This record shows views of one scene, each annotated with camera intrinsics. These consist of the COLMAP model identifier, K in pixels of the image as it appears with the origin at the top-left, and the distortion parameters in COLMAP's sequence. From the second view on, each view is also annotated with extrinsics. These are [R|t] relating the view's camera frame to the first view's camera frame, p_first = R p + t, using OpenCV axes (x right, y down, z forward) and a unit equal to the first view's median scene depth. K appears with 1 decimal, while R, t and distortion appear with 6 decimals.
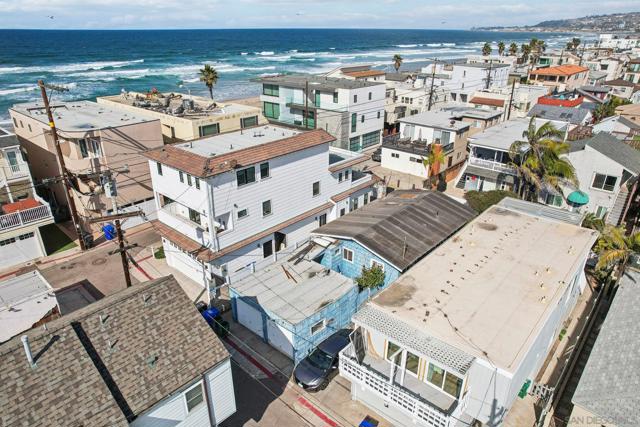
lens RADIAL K [[421.4, 0, 320.0], [0, 421.4, 213.5], [0, 0, 1]] dist [-0.069889, 0.064546]
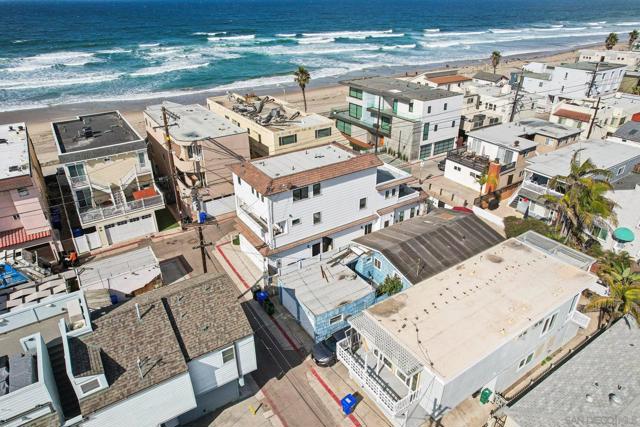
lens RADIAL K [[421.4, 0, 320.0], [0, 421.4, 213.5], [0, 0, 1]] dist [-0.069889, 0.064546]
pose [[0.967378, 0.113242, -0.226621, 0.150991], [-0.098673, 0.992316, 0.074649, -0.111019], [0.233333, -0.049852, 0.971118, -0.197246]]
